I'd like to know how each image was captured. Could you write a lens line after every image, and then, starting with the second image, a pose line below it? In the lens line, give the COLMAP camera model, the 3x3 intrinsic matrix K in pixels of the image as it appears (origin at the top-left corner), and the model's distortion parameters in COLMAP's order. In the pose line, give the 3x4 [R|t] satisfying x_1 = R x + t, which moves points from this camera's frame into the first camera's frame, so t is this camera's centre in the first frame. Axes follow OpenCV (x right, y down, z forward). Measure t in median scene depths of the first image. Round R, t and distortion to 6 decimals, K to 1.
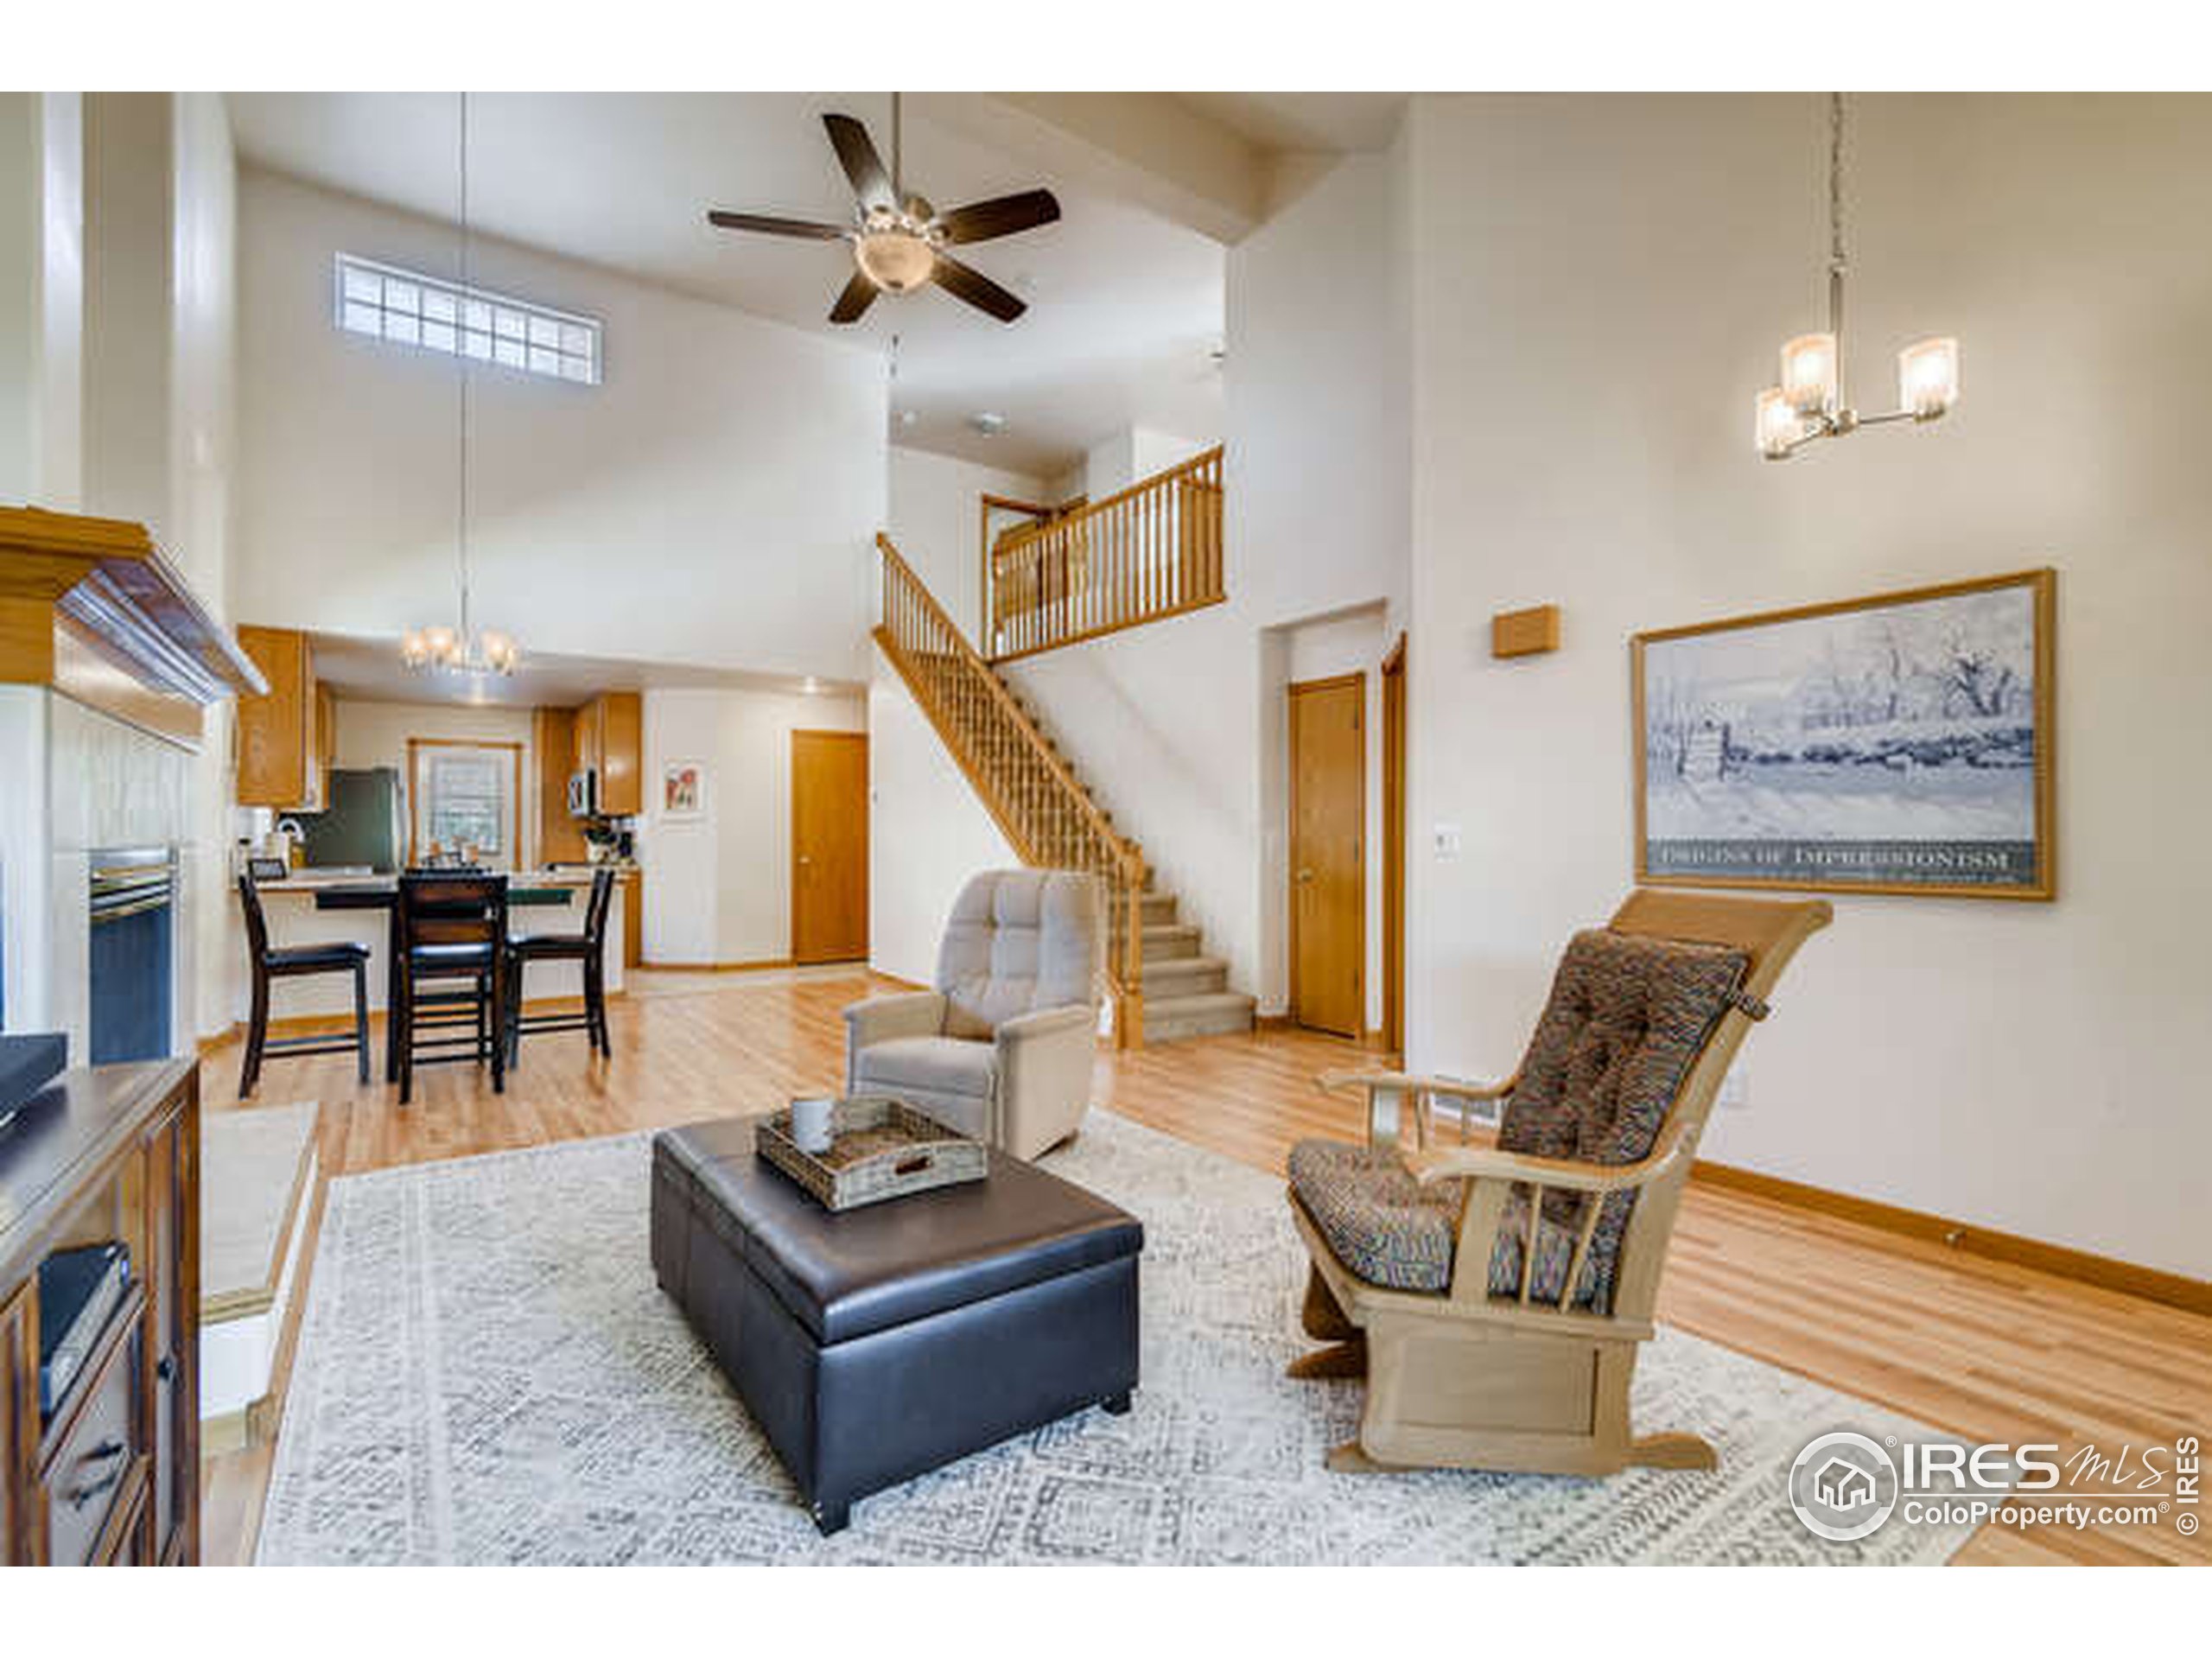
lens RADIAL K [[1030.3, 0, 1106.0], [0, 1030.3, 829.5], [0, 0, 1]] dist [-0.002605, -0.000189]
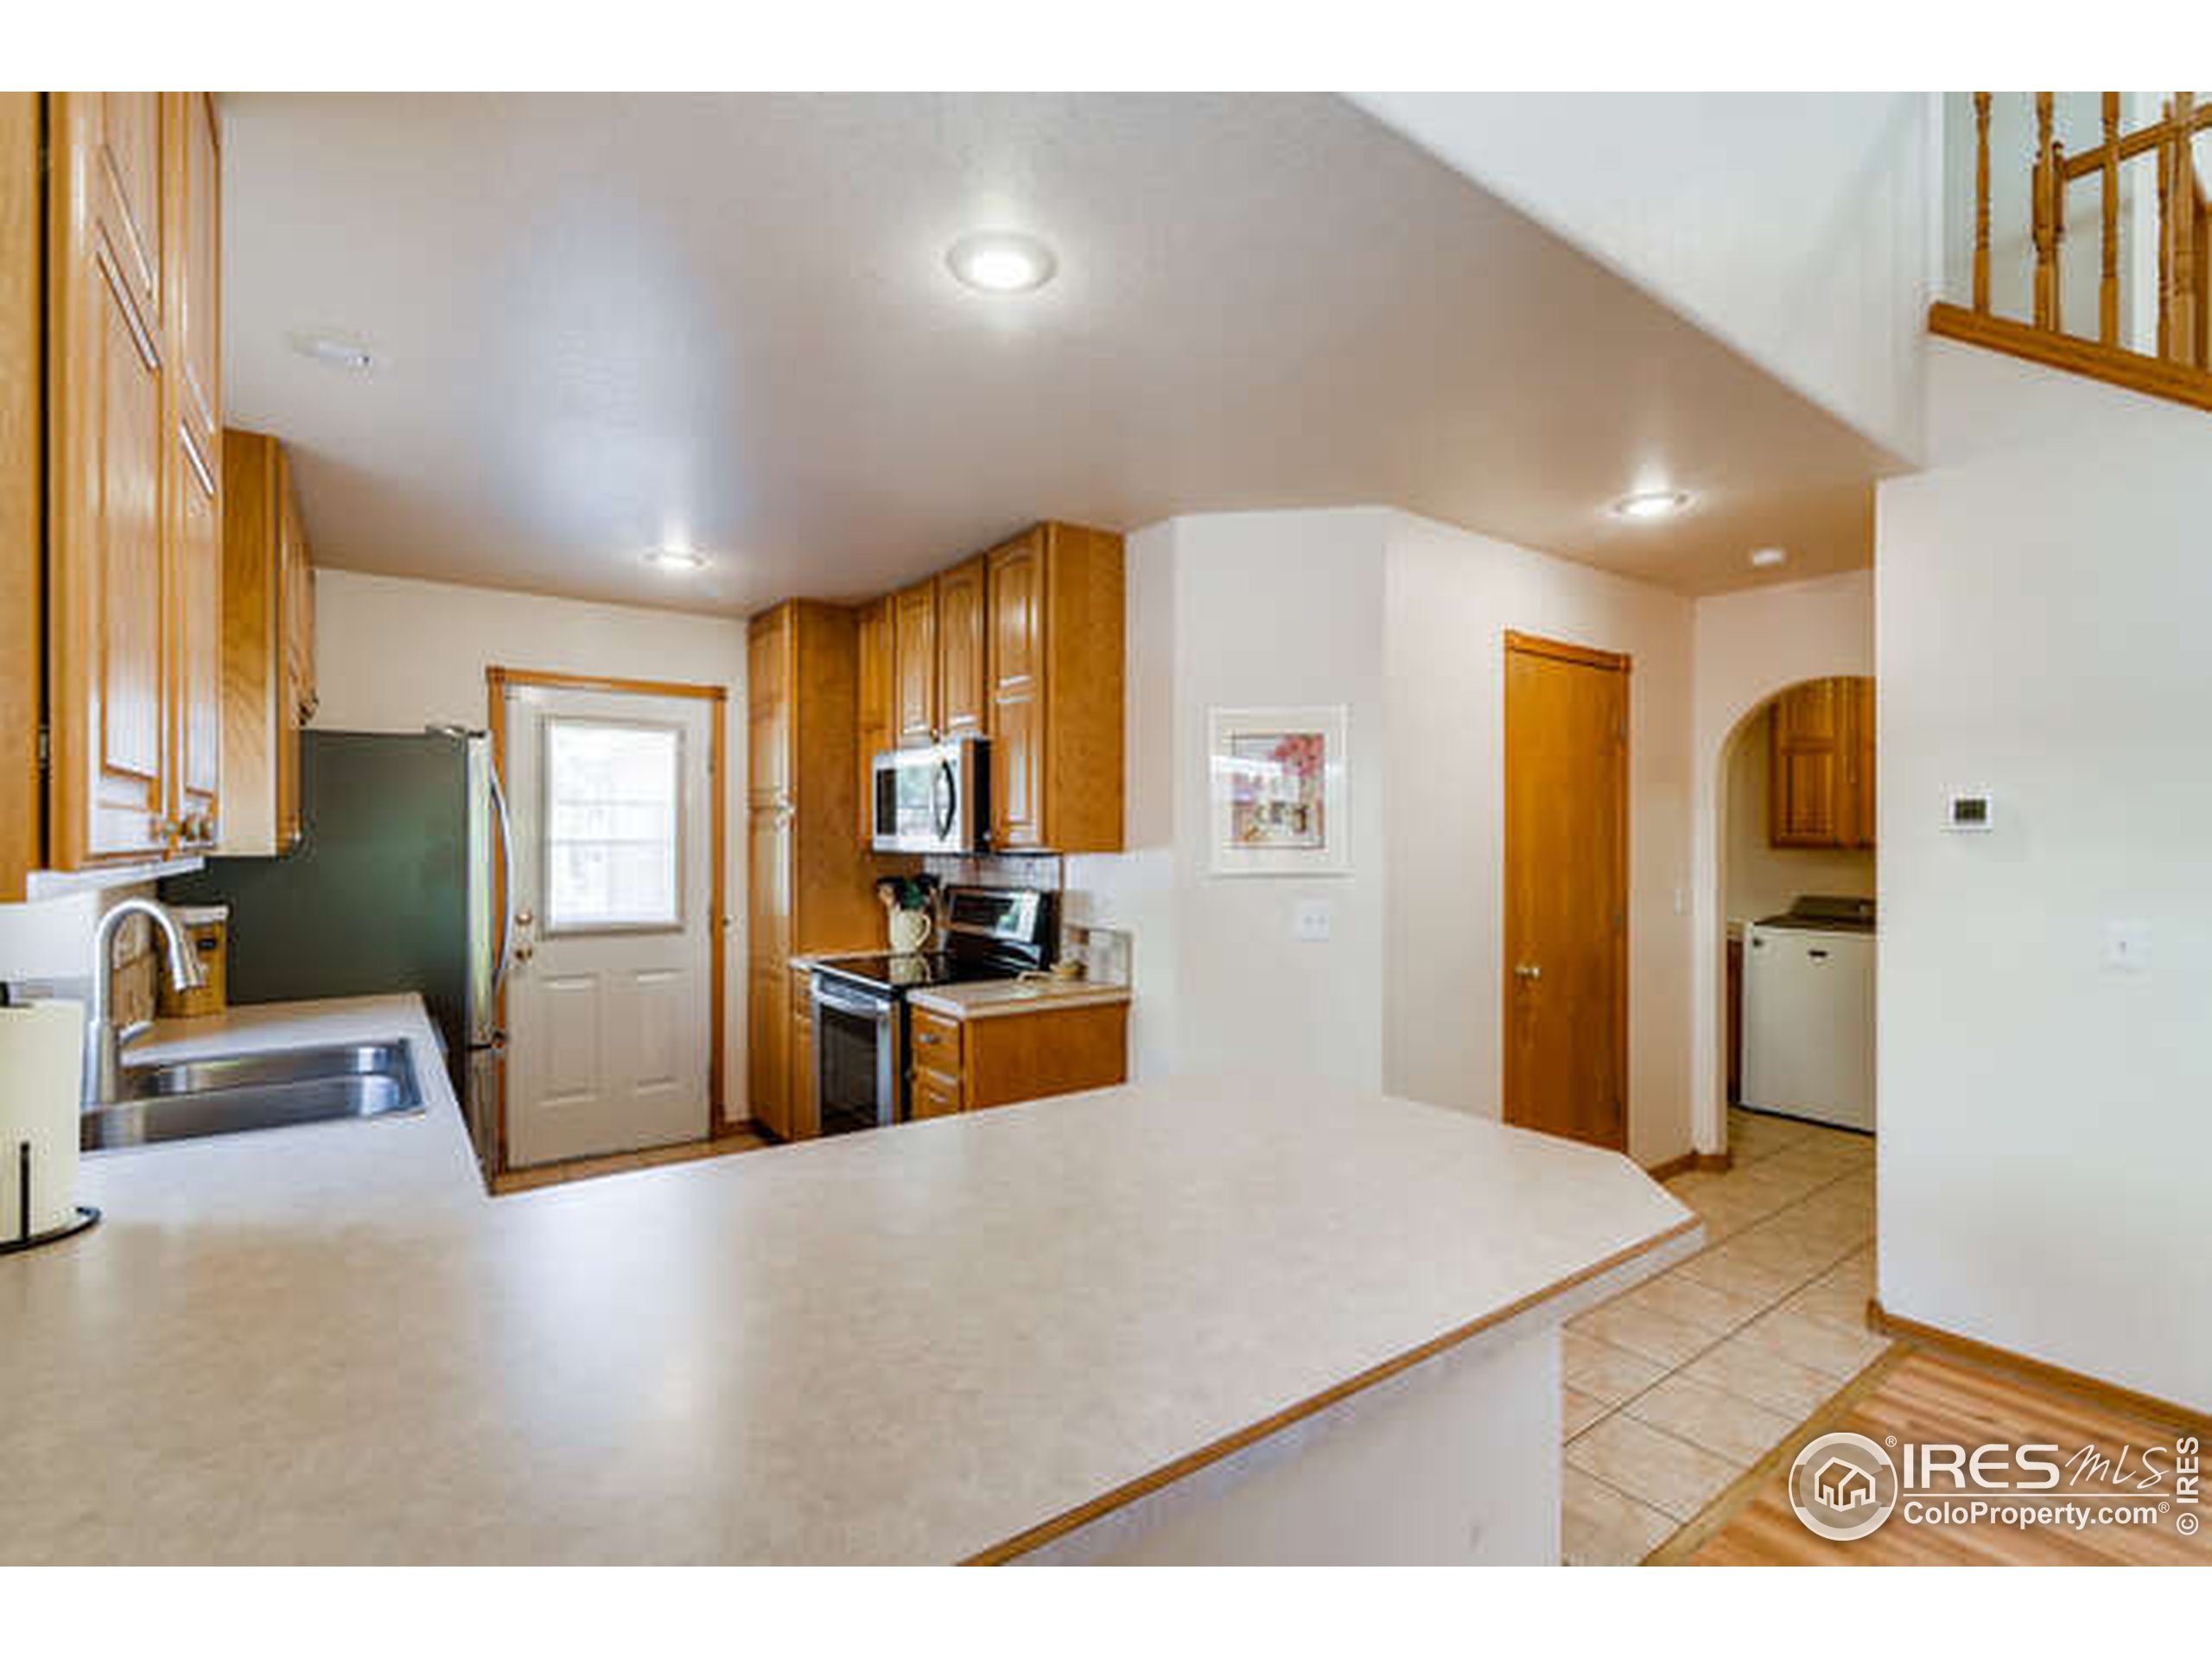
lens RADIAL K [[1030.3, 0, 1106.0], [0, 1030.3, 829.5], [0, 0, 1]] dist [-0.002605, -0.000189]
pose [[1.000000, -0.000107, -0.000604, -0.446386], [0.000109, 0.999995, 0.003079, -0.024174], [0.000604, -0.003079, 0.999995, 0.605392]]
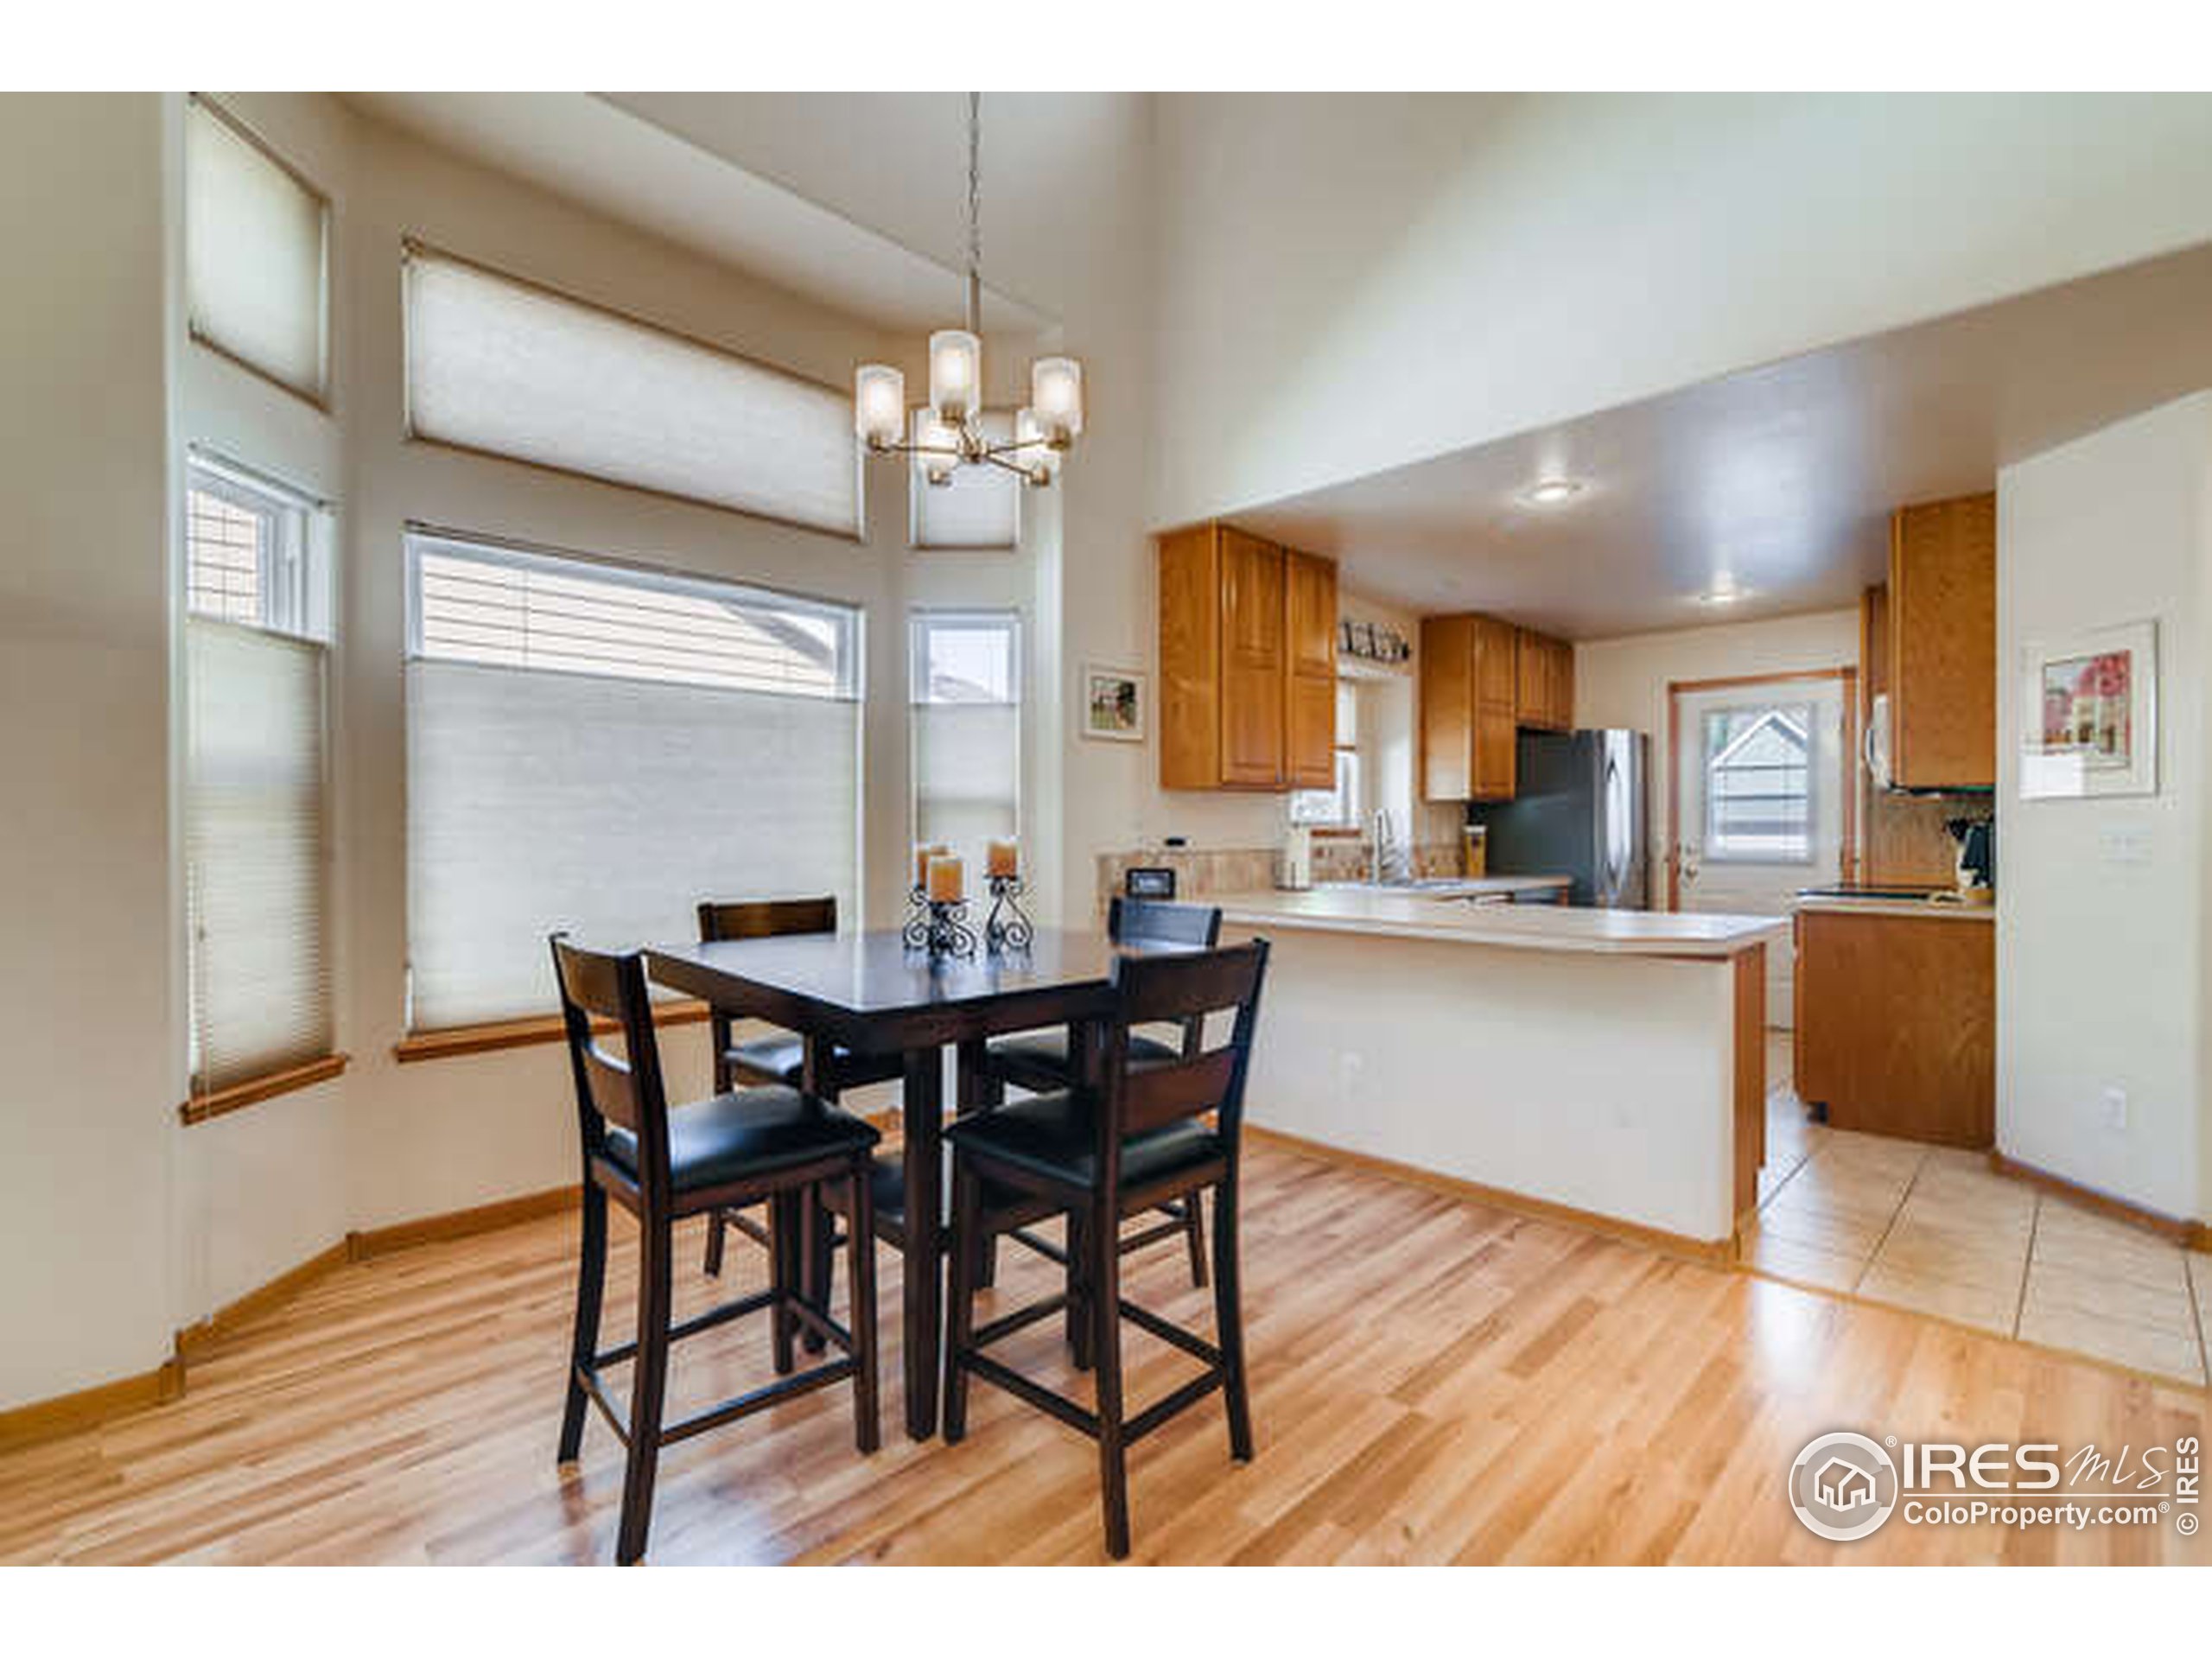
lens RADIAL K [[1005.1, 0, 1094.0], [0, 1005.1, 831.6], [0, 0, 1]] dist [0.001404, 0.000550]
pose [[0.174076, 0.003773, -0.984725, -0.116069], [0.006969, 0.999963, 0.005063, -0.000427], [0.984708, -0.007744, 0.174043, 0.560493]]
